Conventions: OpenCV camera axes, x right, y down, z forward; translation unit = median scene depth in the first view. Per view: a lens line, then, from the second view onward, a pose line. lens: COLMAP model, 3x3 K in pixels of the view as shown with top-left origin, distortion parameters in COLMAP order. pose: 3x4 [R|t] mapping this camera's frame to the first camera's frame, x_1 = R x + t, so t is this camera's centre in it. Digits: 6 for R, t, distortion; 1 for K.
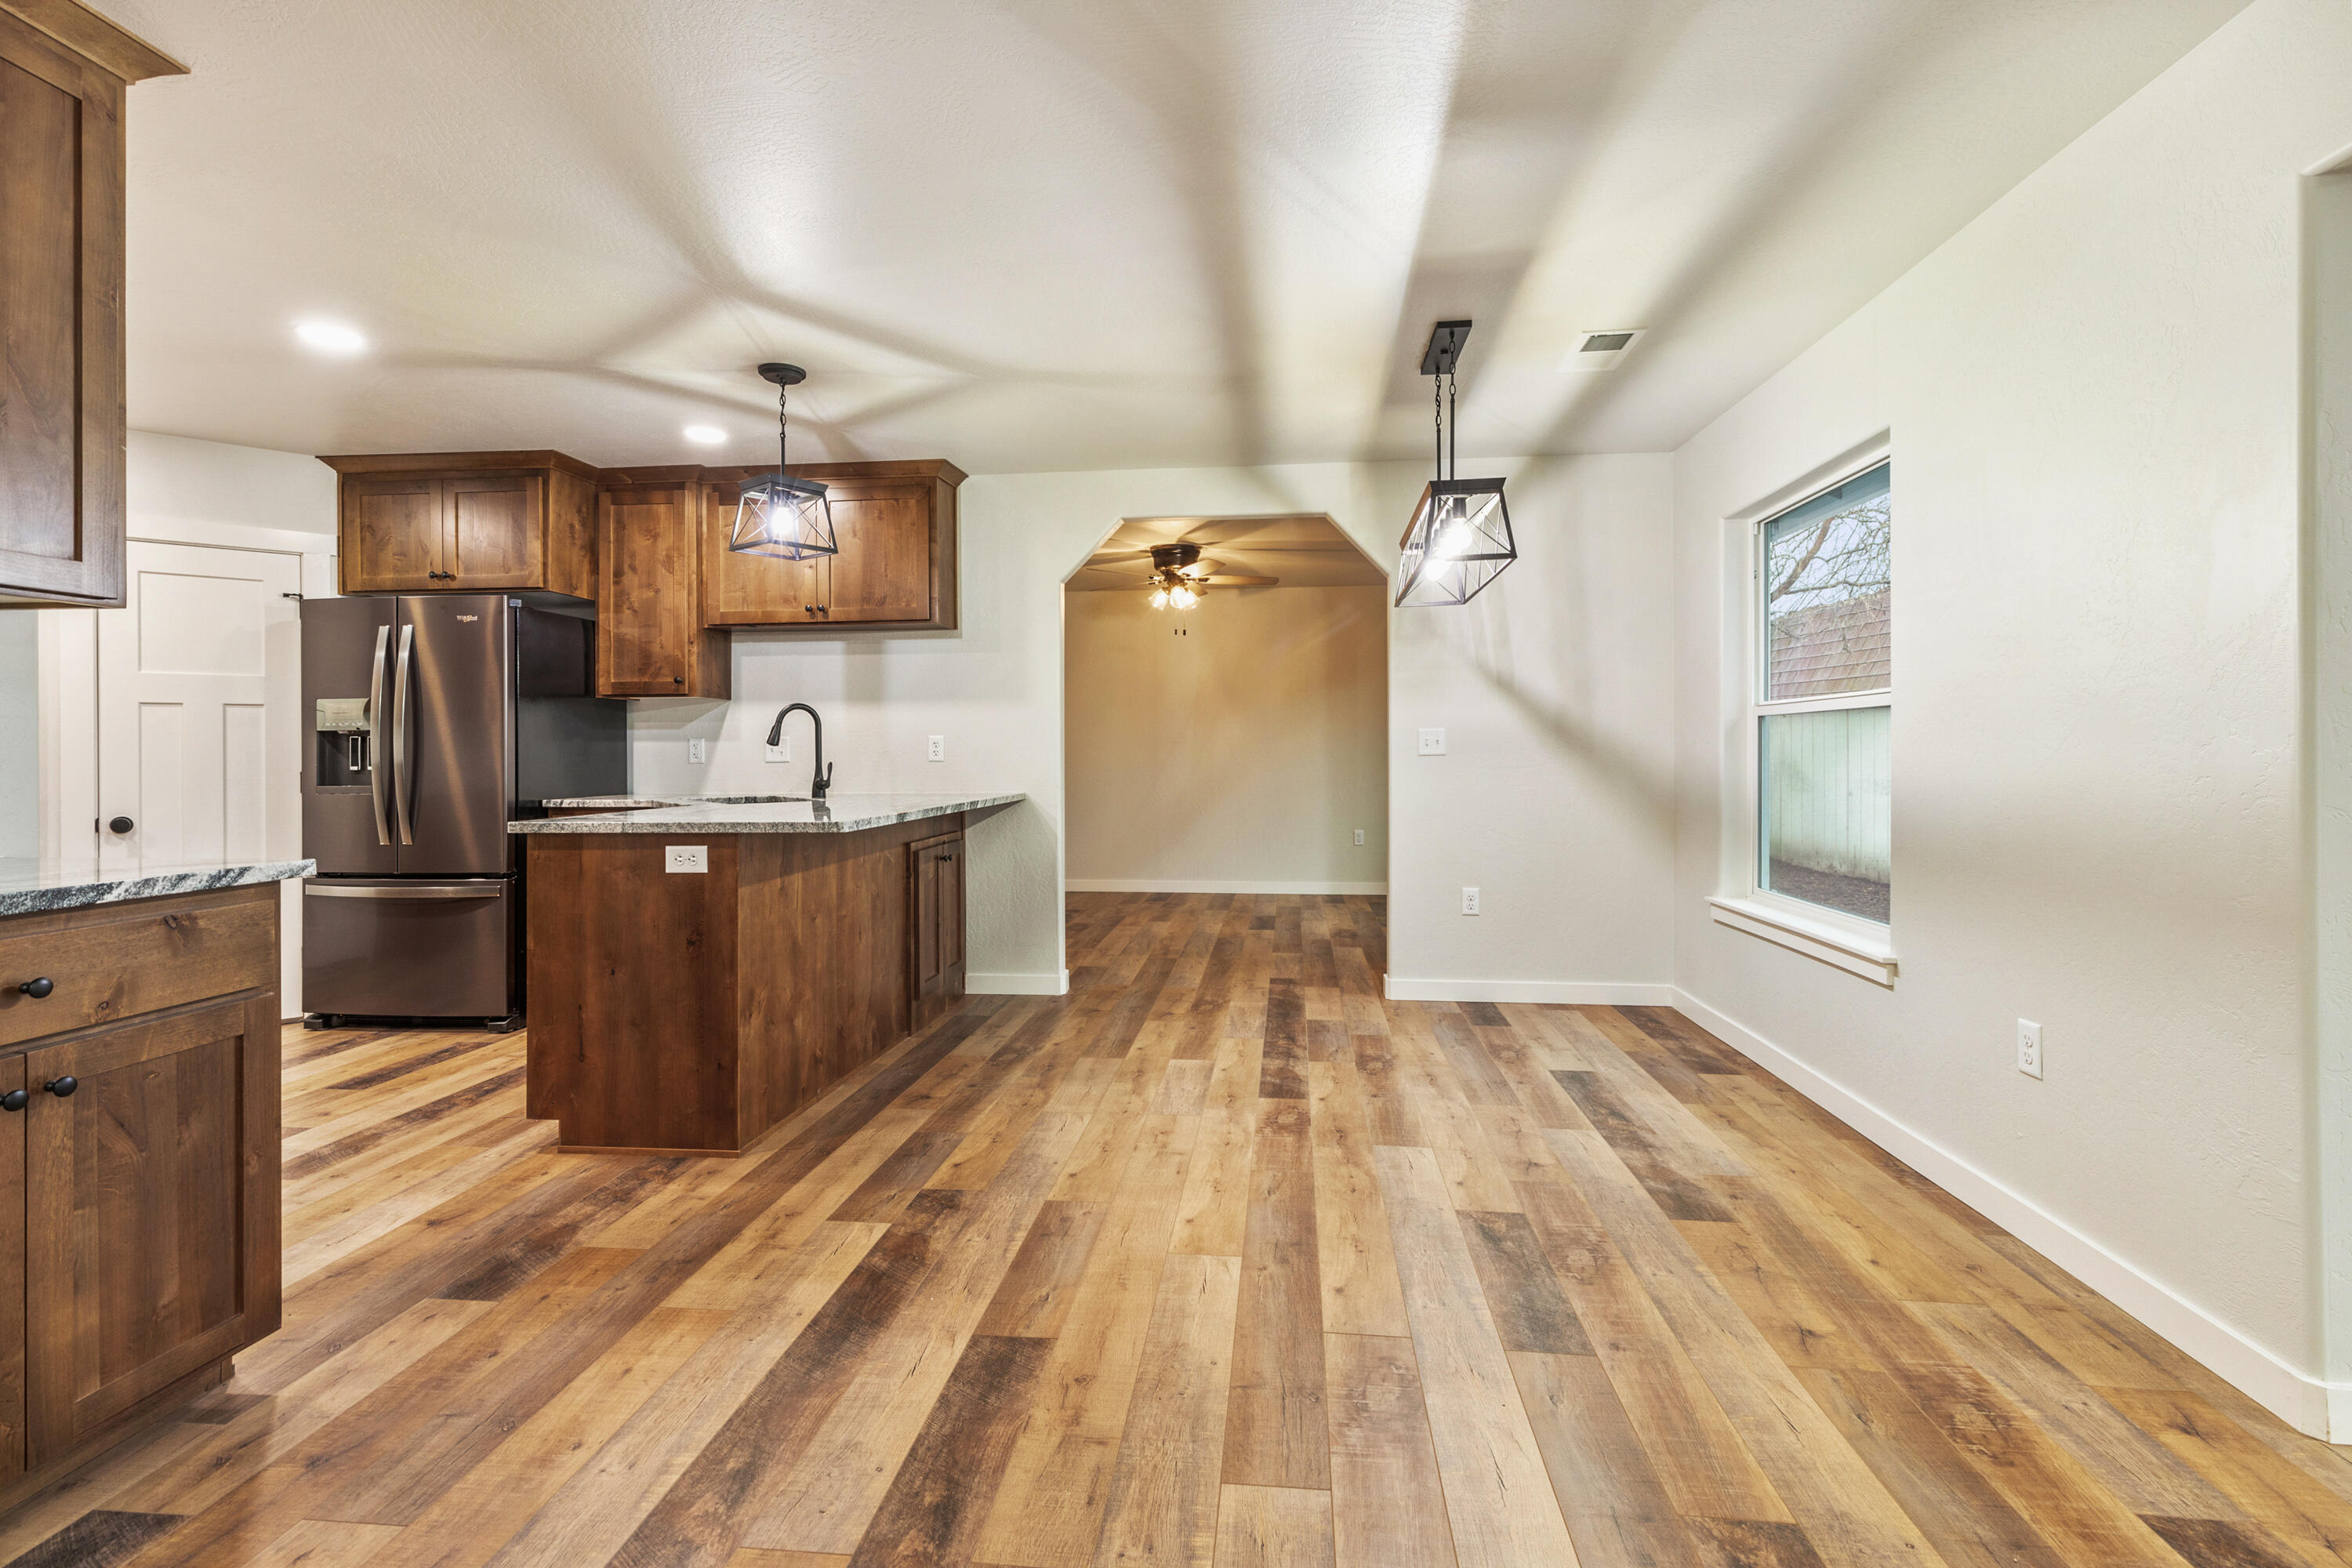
lens RADIAL K [[1076.7, 0, 1180.4], [0, 1076.7, 745.7], [0, 0, 1]] dist [0.012784, -0.004370]
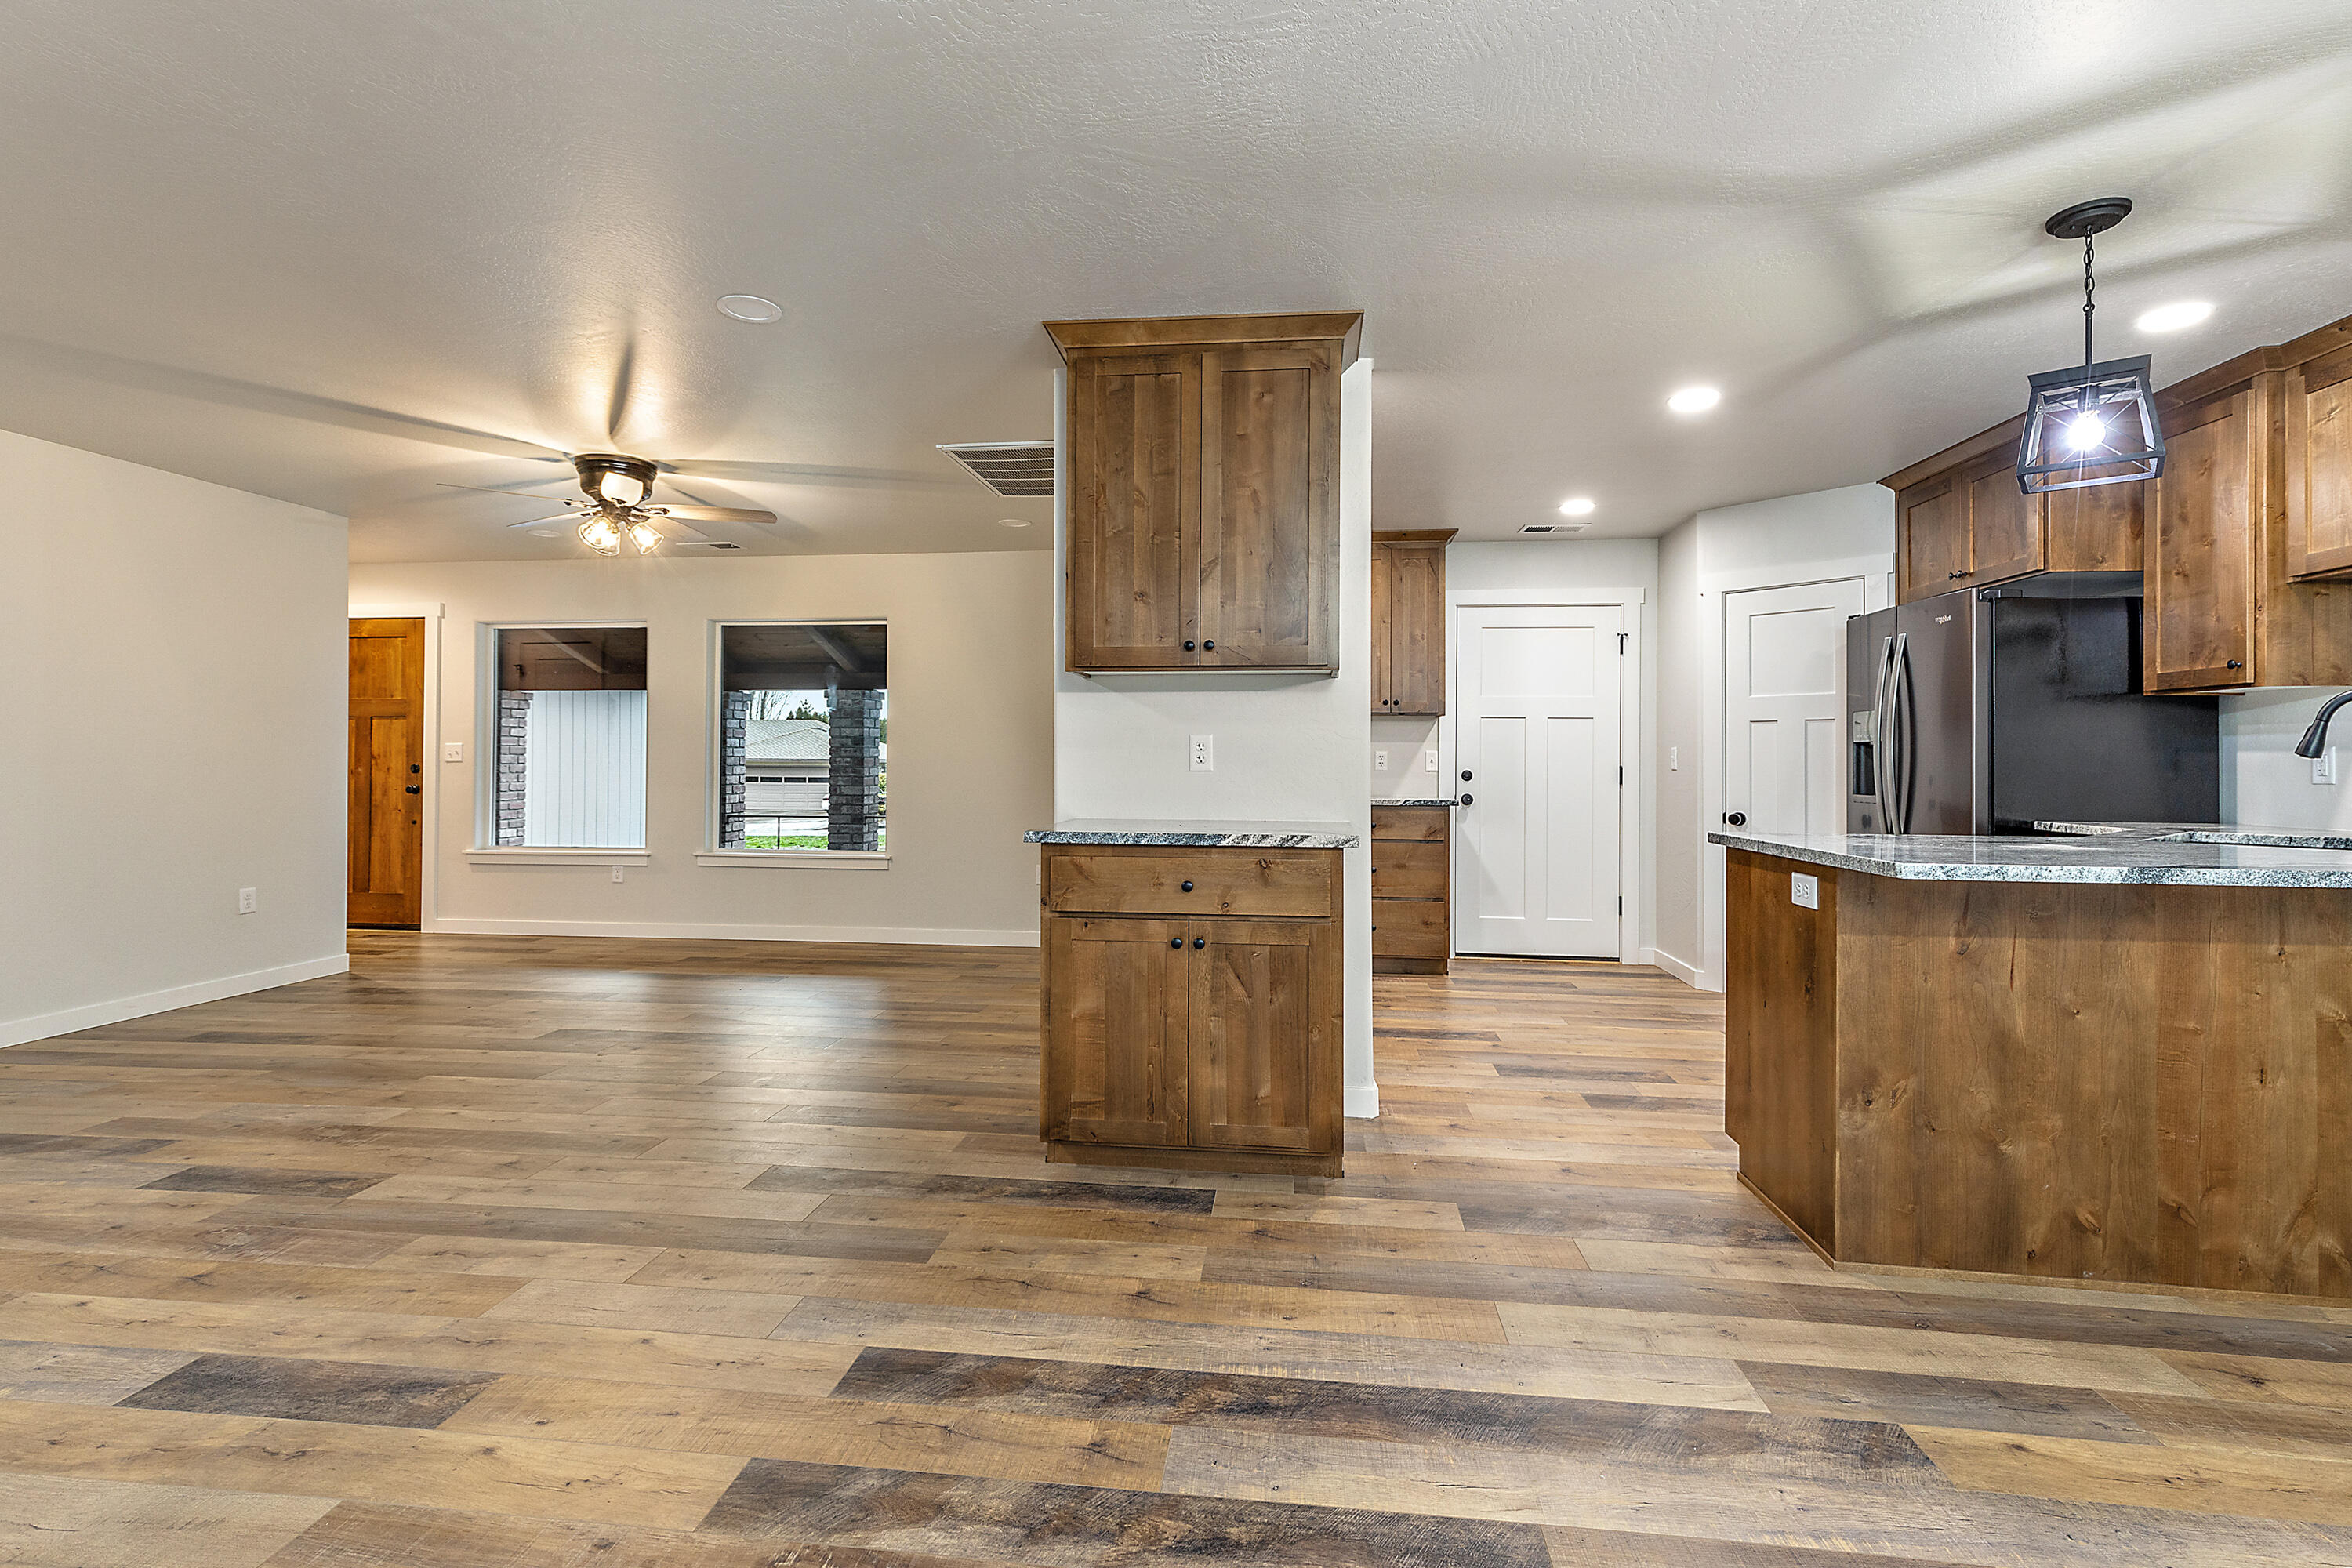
lens RADIAL K [[1072.0, 0, 1173.0], [0, 1072.0, 744.1], [0, 0, 1]] dist [0.008925, -0.001400]
pose [[-0.016718, -0.008979, -0.999820, 0.270835], [-0.001809, 0.999958, -0.008950, -0.001094], [0.999859, 0.001659, -0.016734, 0.349823]]
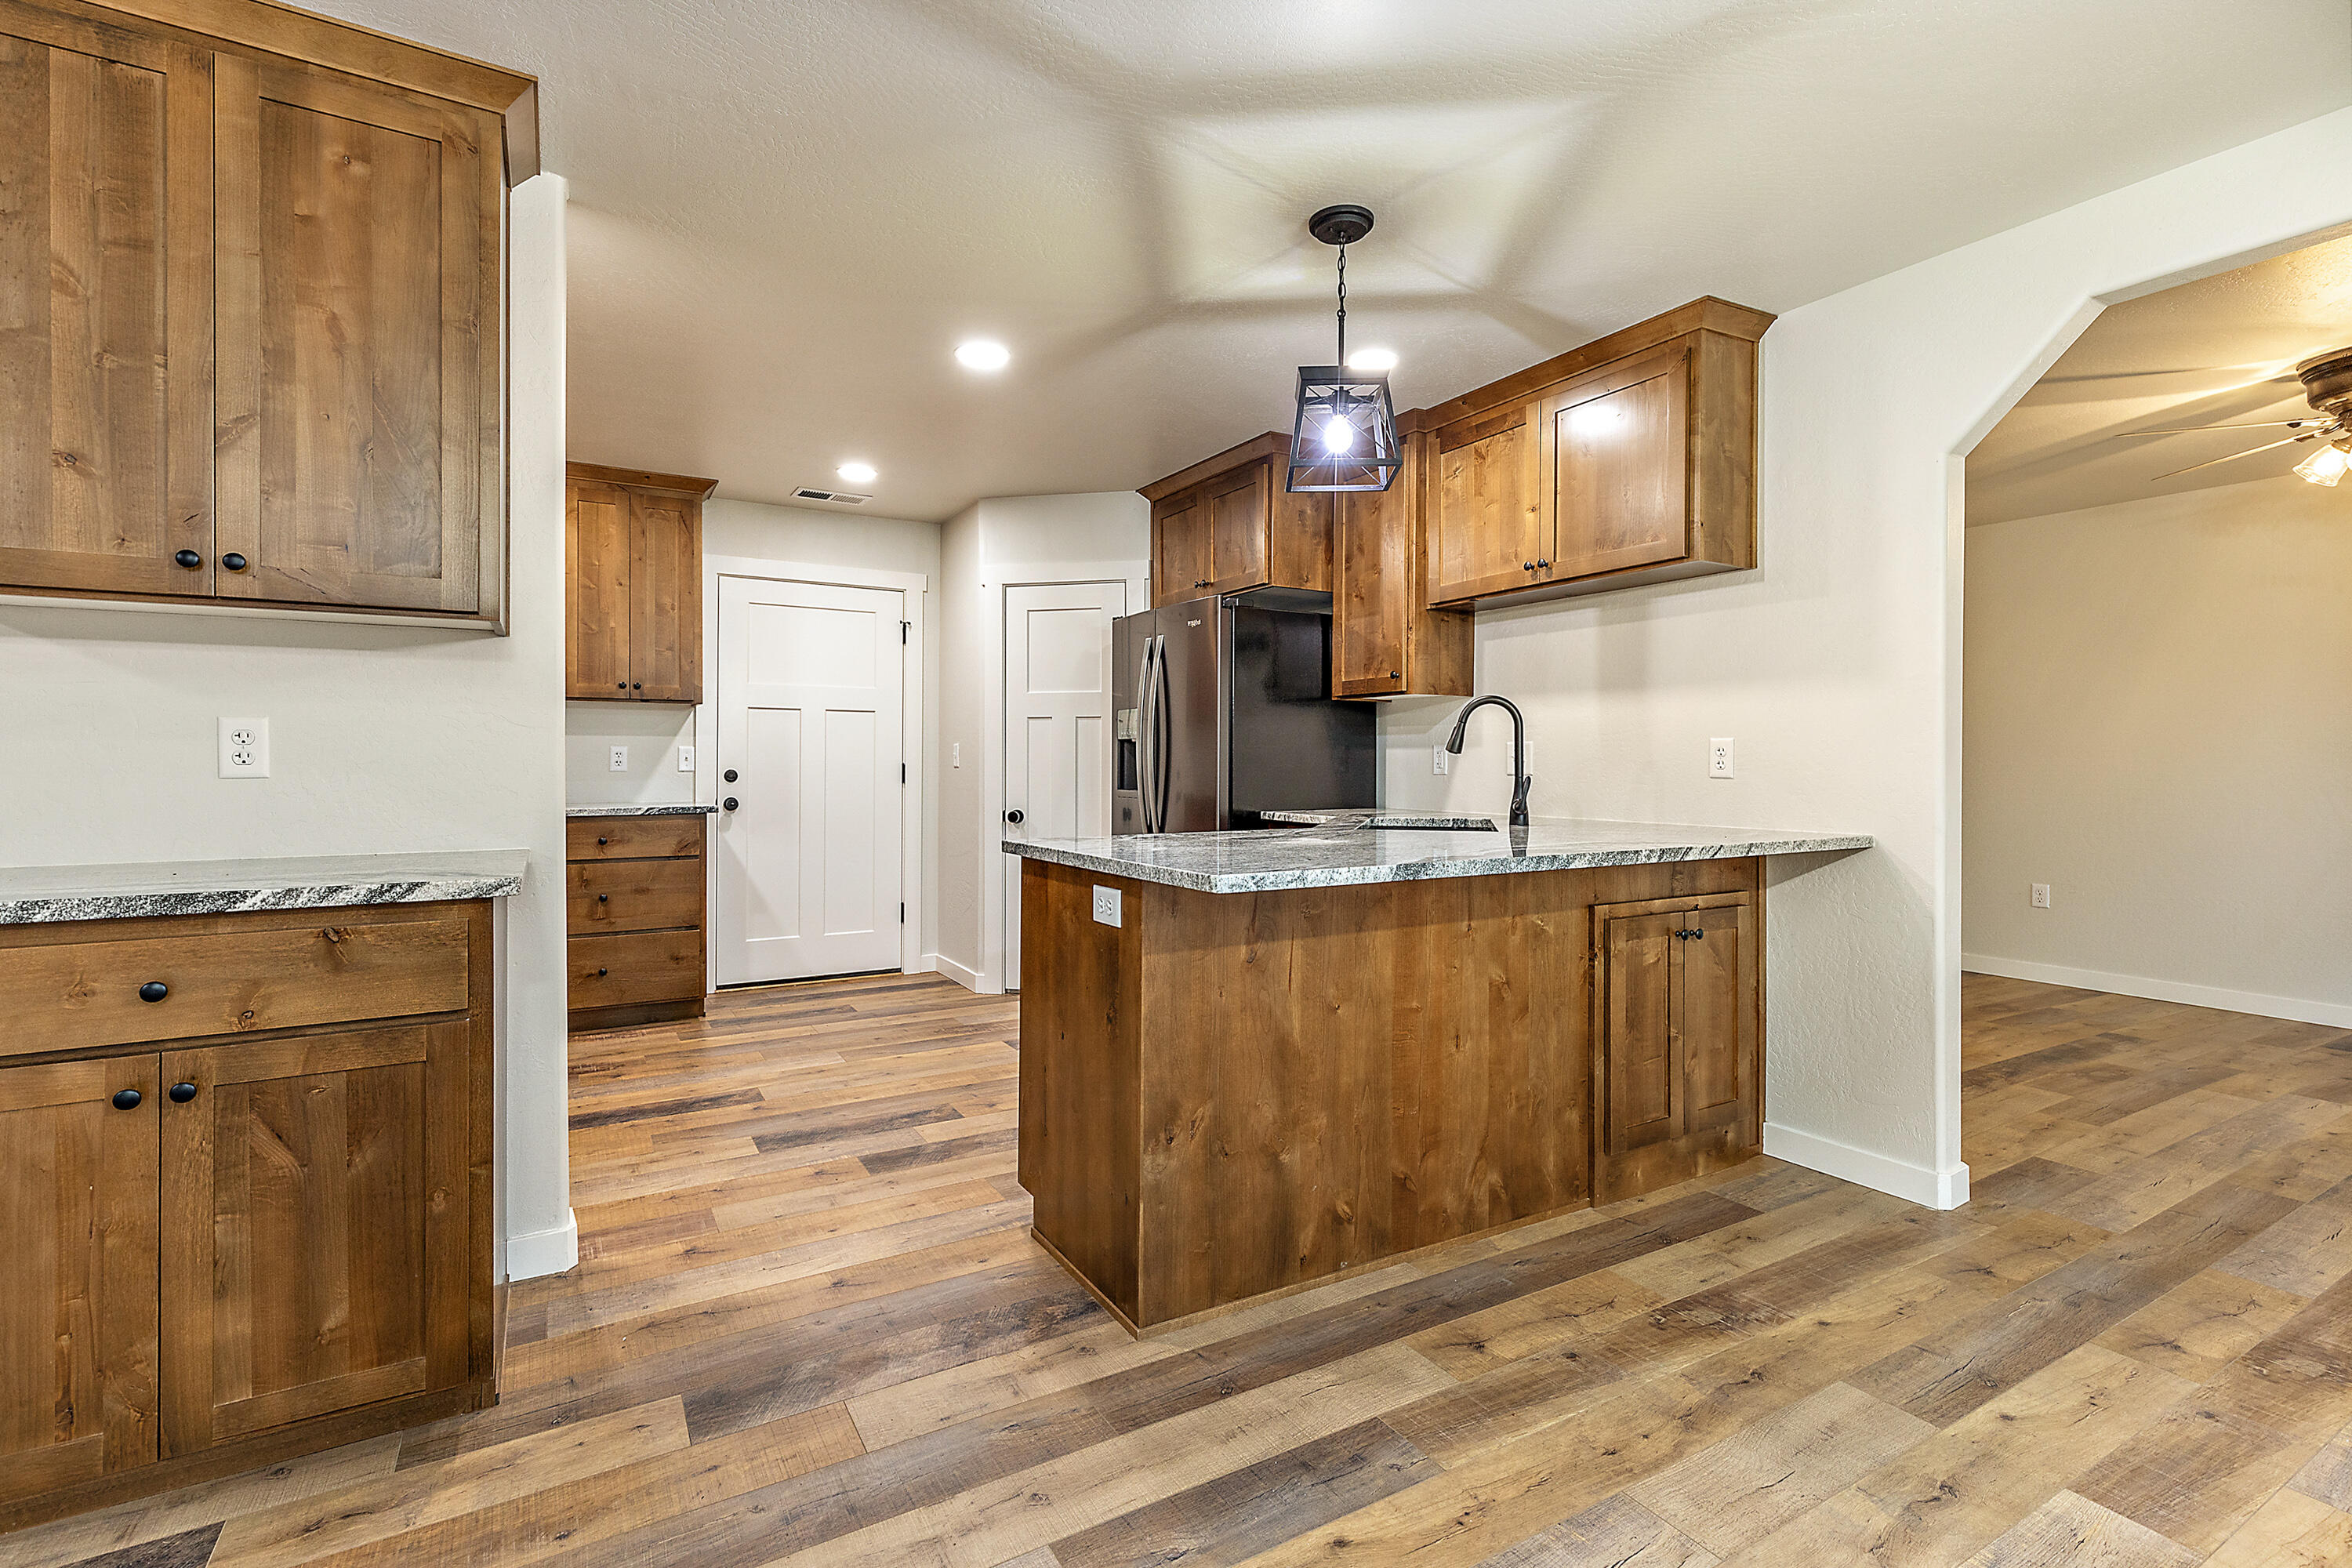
lens RADIAL K [[1066.5, 0, 1175.7], [0, 1066.5, 759.8], [0, 0, 1]] dist [0.006792, -0.000415]
pose [[0.590037, 0.006727, -0.807348, 0.110047], [-0.001738, 0.999974, 0.007062, -0.000477], [0.807374, -0.002764, 0.590033, 0.410192]]
